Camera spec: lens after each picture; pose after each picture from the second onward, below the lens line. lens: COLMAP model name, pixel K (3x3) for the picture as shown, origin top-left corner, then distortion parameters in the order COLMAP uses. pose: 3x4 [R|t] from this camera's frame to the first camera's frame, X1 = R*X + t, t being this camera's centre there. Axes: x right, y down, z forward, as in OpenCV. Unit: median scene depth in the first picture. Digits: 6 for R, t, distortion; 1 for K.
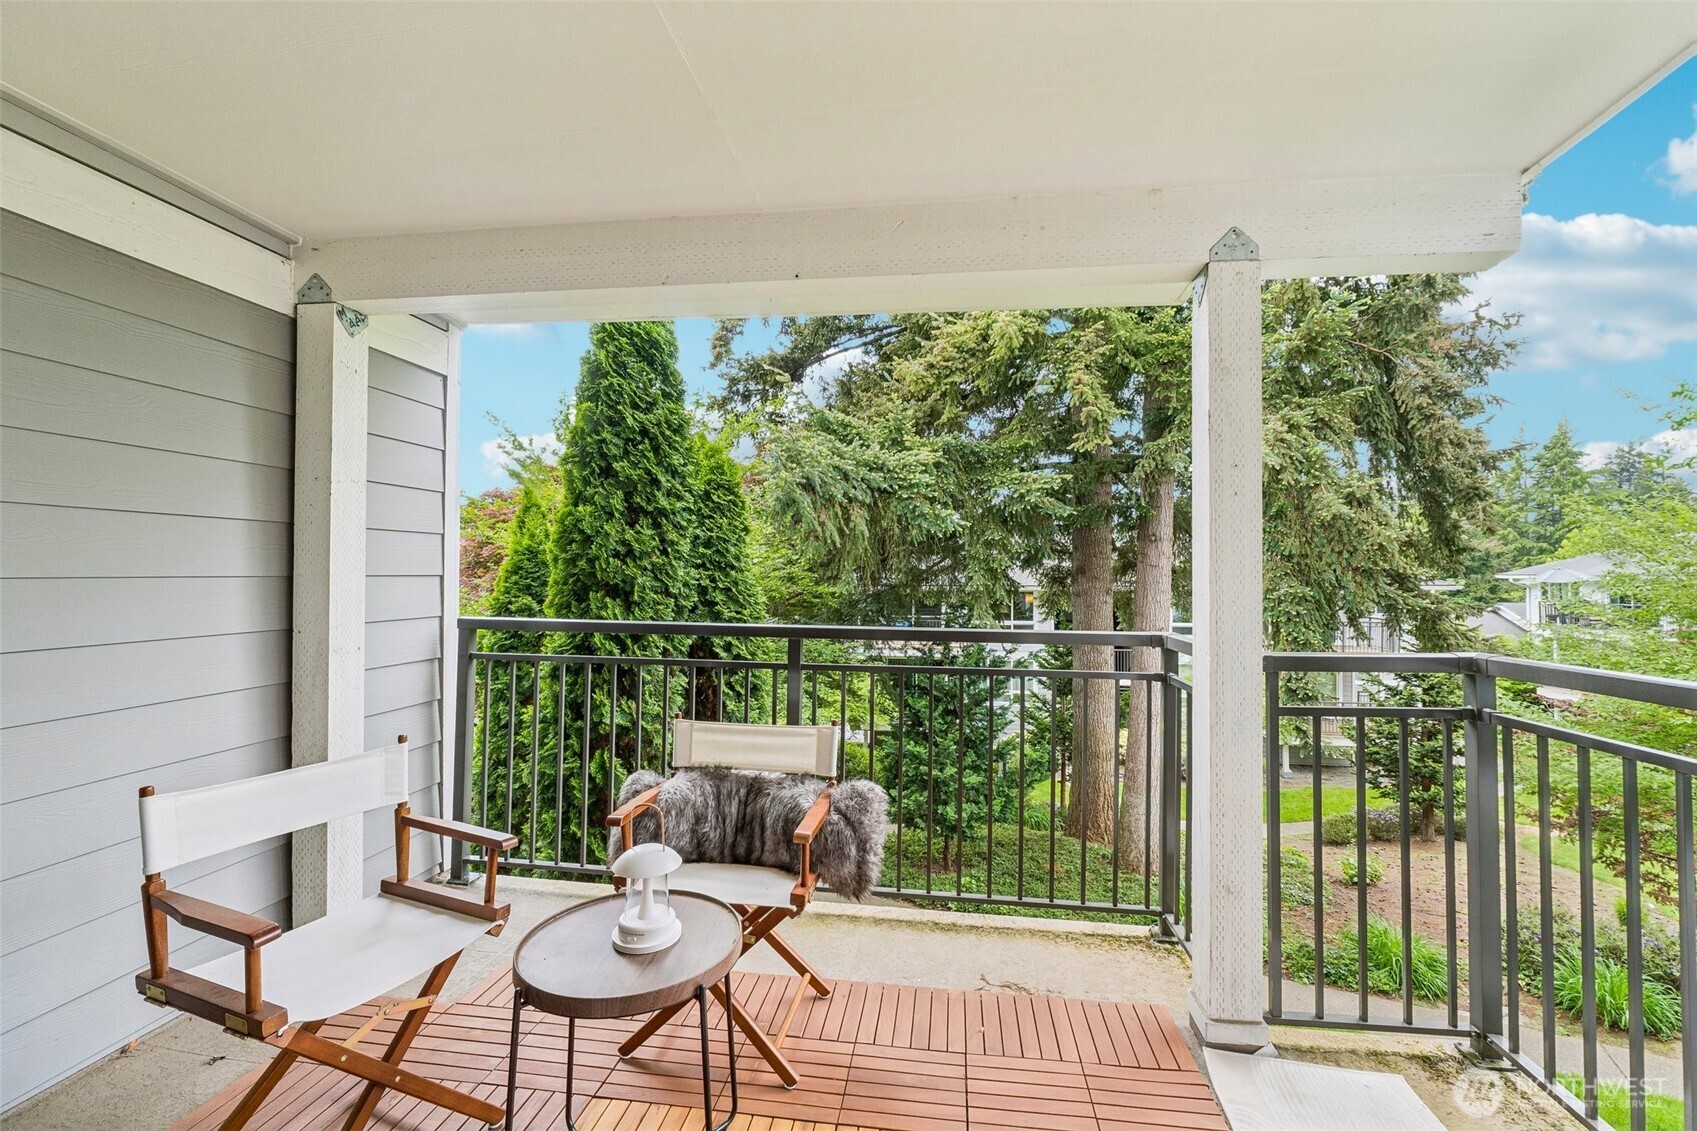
lens RADIAL K [[700.3, 0, 864.0], [0, 700.3, 559.9], [0, 0, 1]] dist [-0.006140, -0.000832]
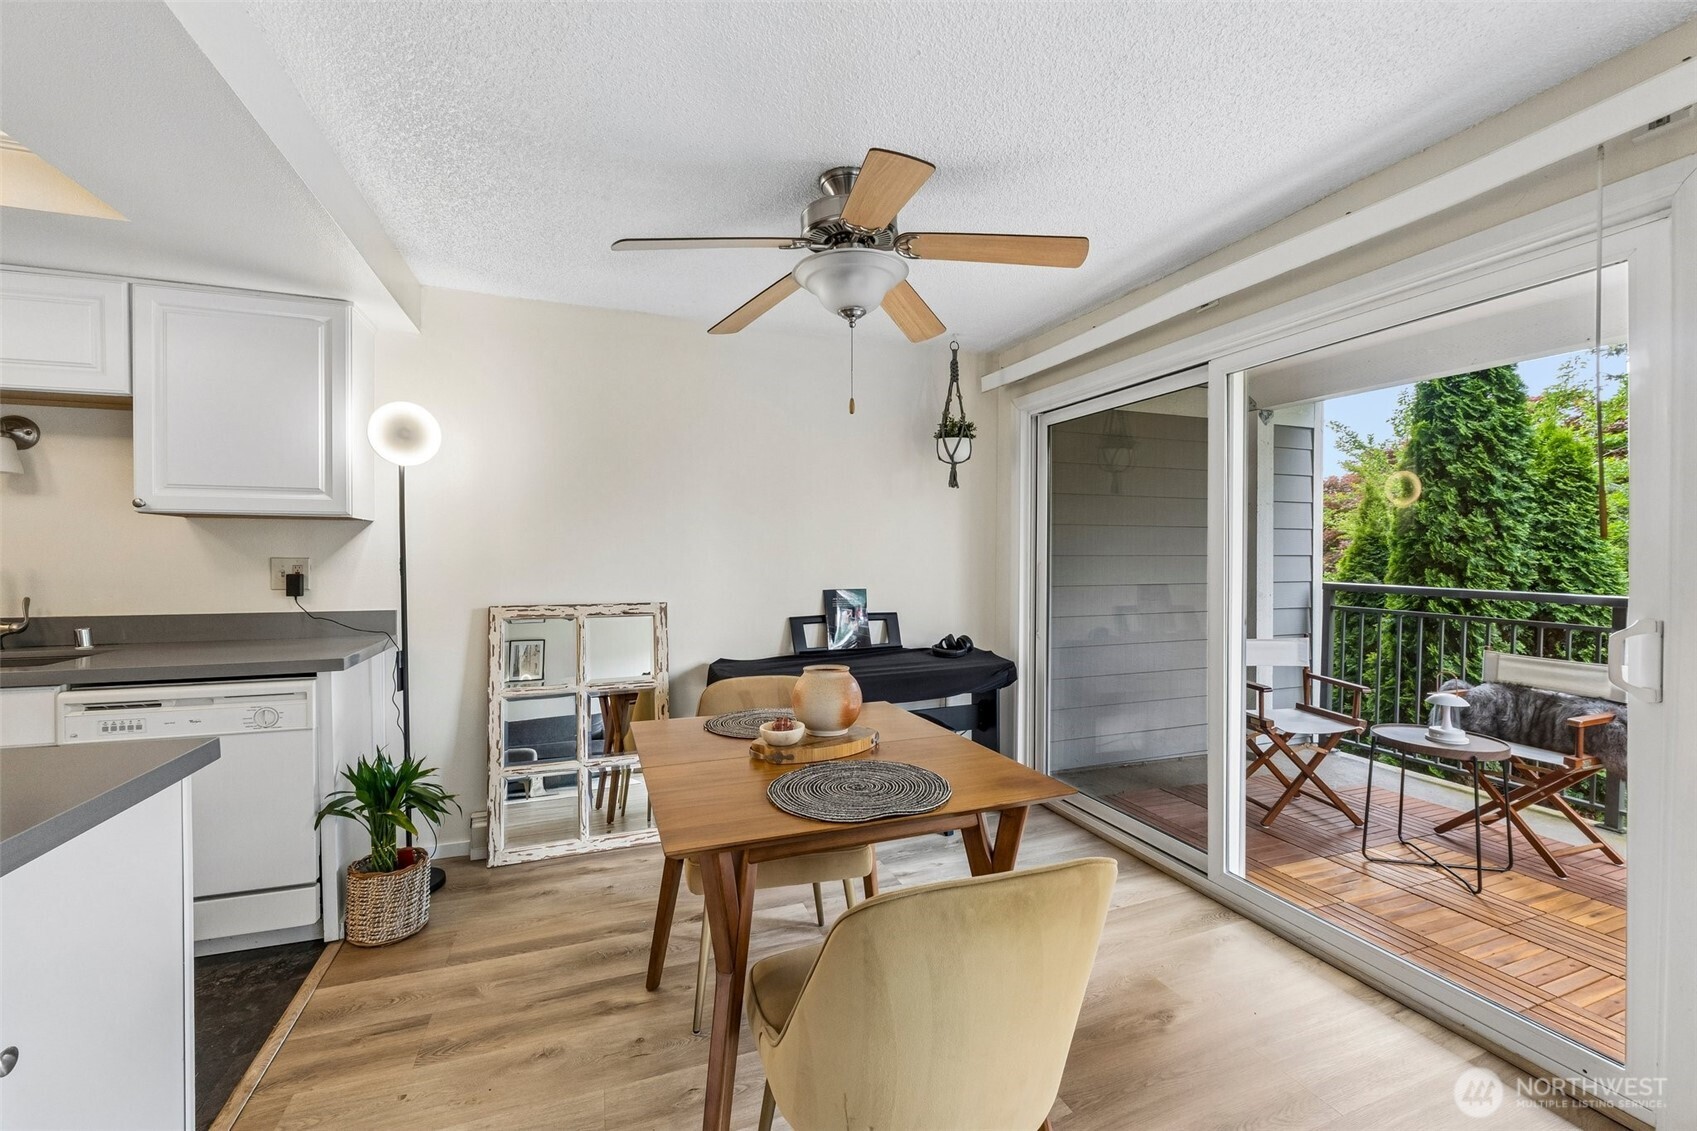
lens RADIAL K [[700.3, 0, 864.0], [0, 700.3, 559.9], [0, 0, 1]] dist [-0.006140, -0.000832]
pose [[0.481531, 0.005707, -0.876411, 0.229594], [0.014588, 0.999788, 0.014526, -0.004180], [0.876308, -0.019780, 0.481346, -0.509179]]
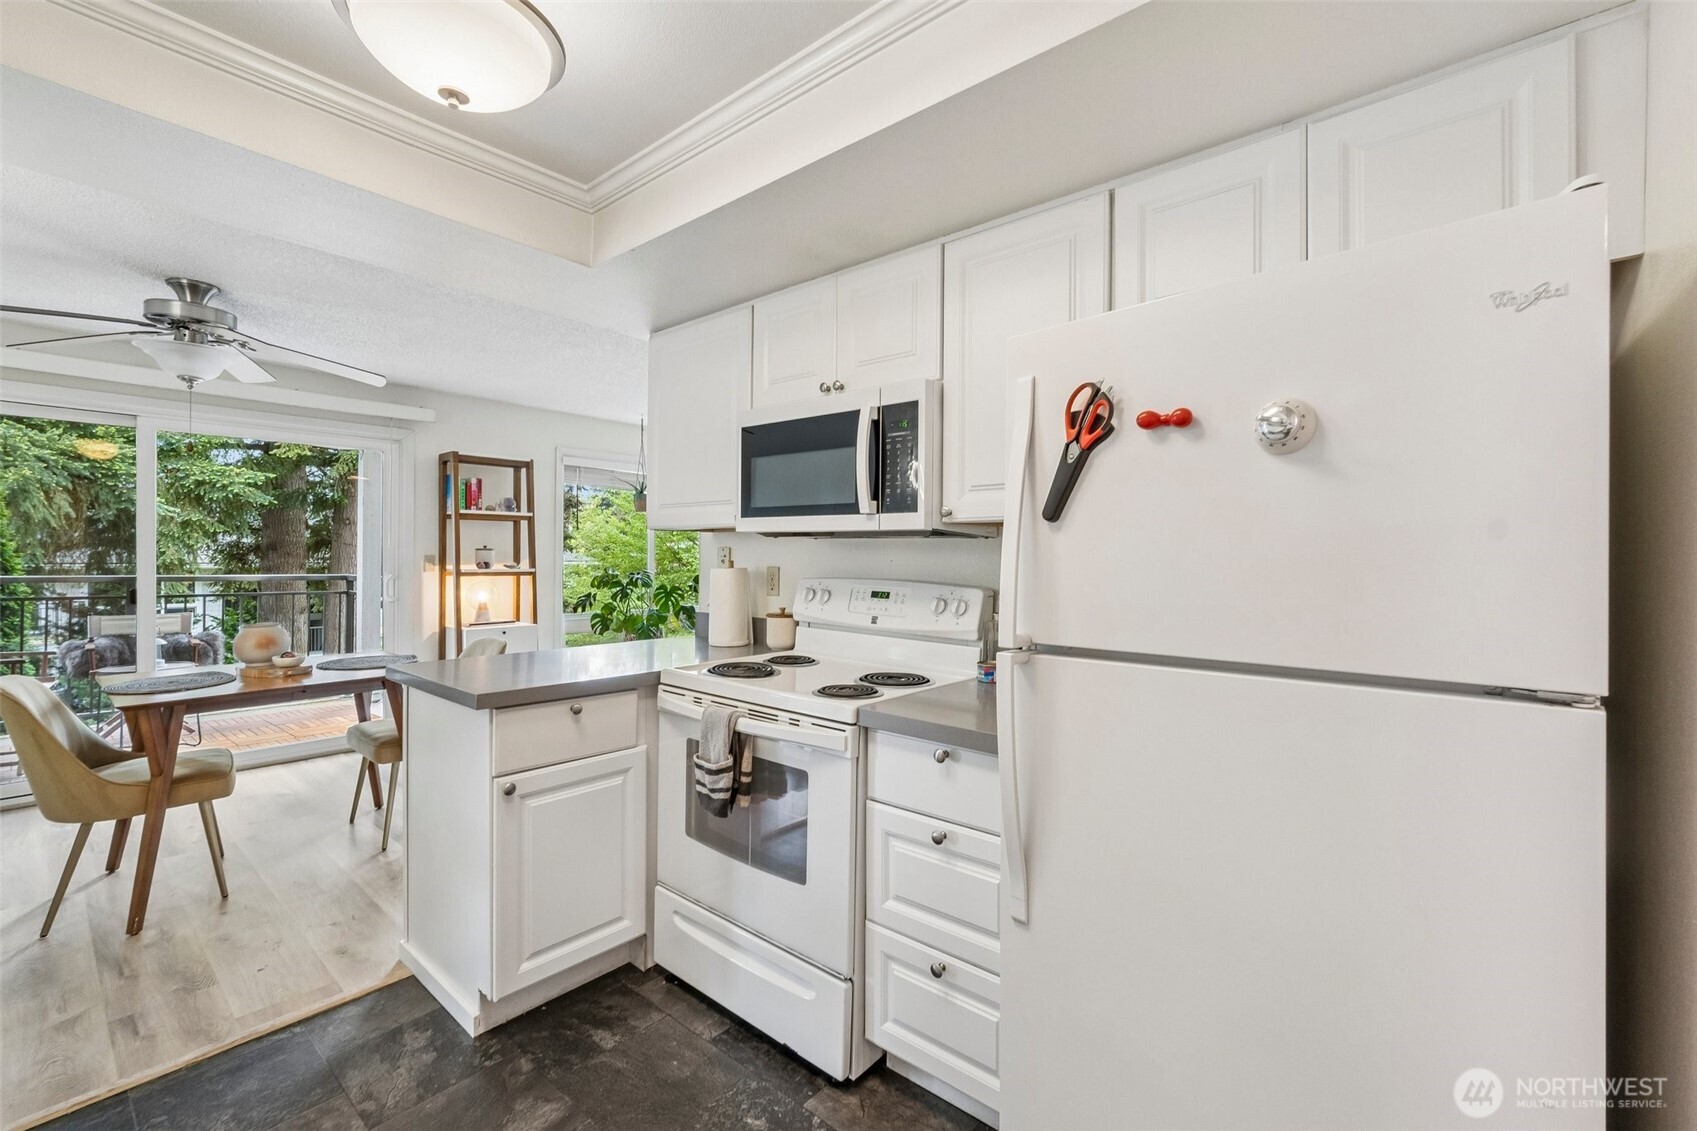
lens RADIAL K [[718.5, 0, 865.6], [0, 718.5, 558.1], [0, 0, 1]] dist [-0.004813, -0.000478]
pose [[0.527554, 0.000589, 0.849521, -0.505742], [-0.025238, 0.999569, 0.014980, -0.025708], [-0.849147, -0.029343, 0.527342, -1.263406]]
